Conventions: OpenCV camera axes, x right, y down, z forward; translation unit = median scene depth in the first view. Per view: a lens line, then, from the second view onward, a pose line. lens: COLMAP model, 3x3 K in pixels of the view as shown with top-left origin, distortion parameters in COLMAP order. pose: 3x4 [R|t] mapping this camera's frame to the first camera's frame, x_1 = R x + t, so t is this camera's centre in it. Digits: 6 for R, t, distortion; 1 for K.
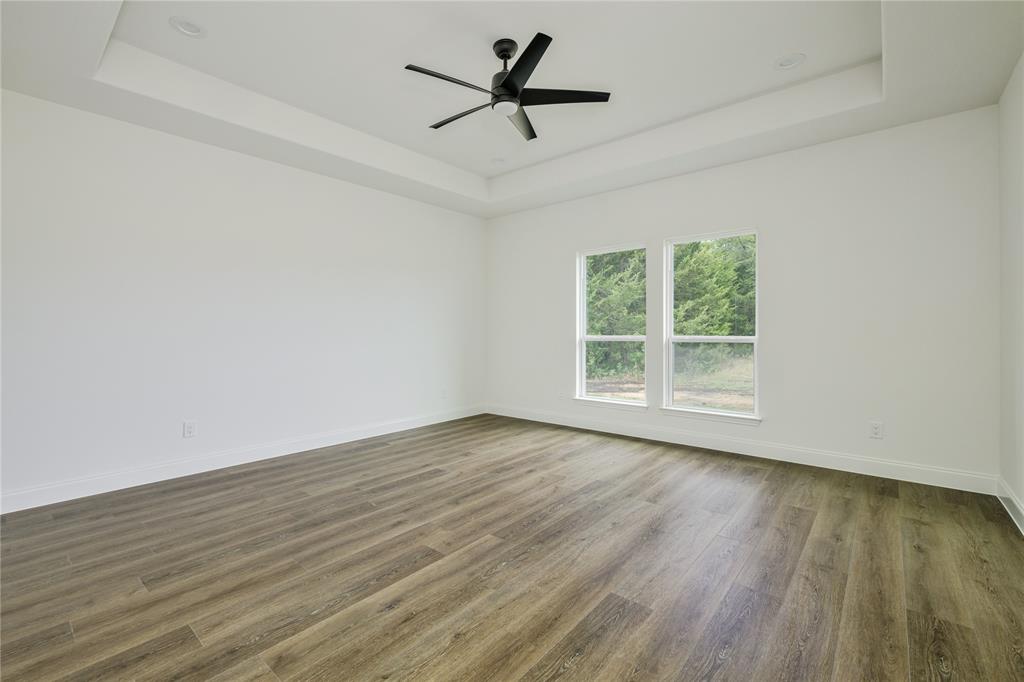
lens RADIAL K [[443.1, 0, 507.2], [0, 443.1, 338.1], [0, 0, 1]] dist [-0.001133, -0.000069]
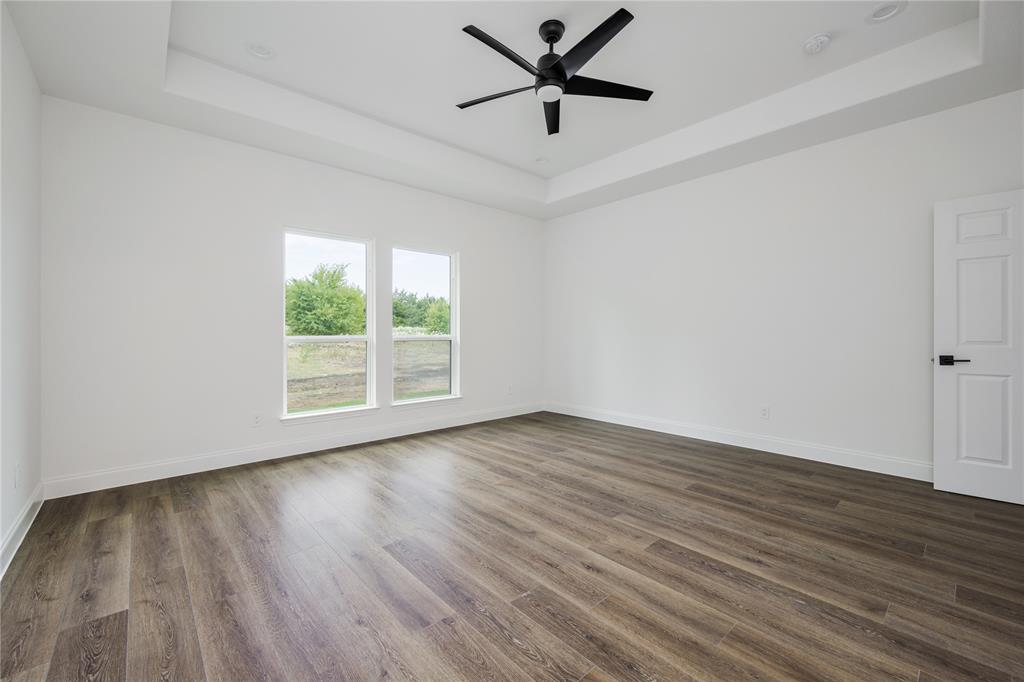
lens RADIAL K [[419.3, 0, 508.5], [0, 419.3, 332.0], [0, 0, 1]] dist [0.000647, 0.000140]
pose [[0.133841, 0.006603, 0.990981, -1.046471], [0.016070, 0.999832, -0.008833, 0.002767], [-0.990872, 0.017108, 0.133713, 1.081396]]
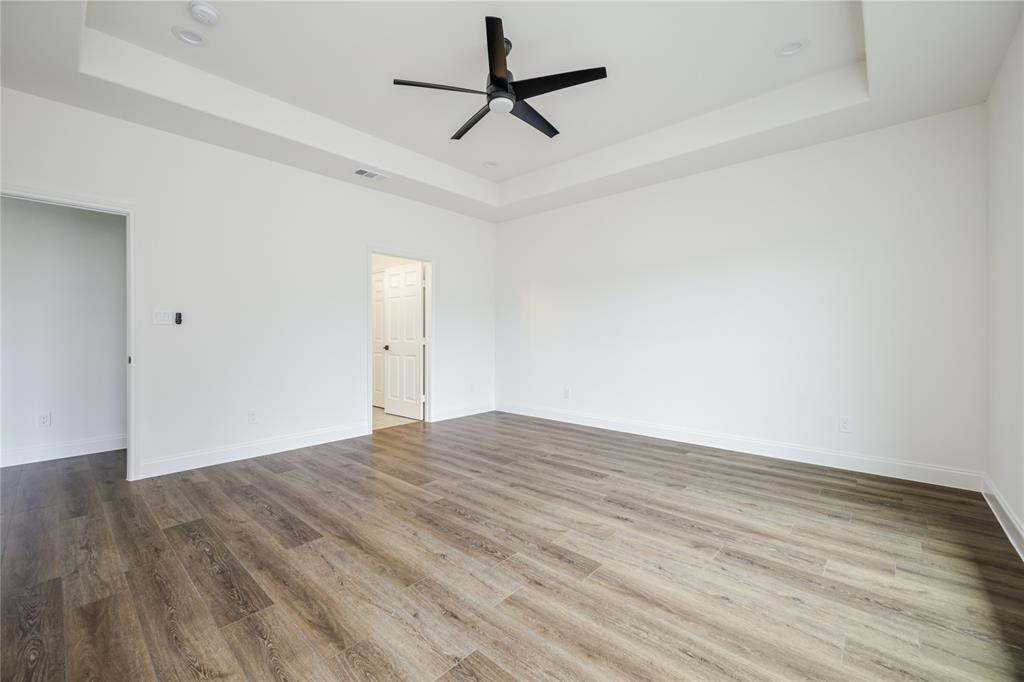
lens RADIAL K [[419.3, 0, 508.5], [0, 419.3, 332.0], [0, 0, 1]] dist [0.000647, 0.000140]
pose [[-0.031219, 0.000812, -0.999512, 1.066998], [-0.012690, 0.999919, 0.001209, -0.009040], [0.999432, 0.012721, -0.031206, 1.179509]]
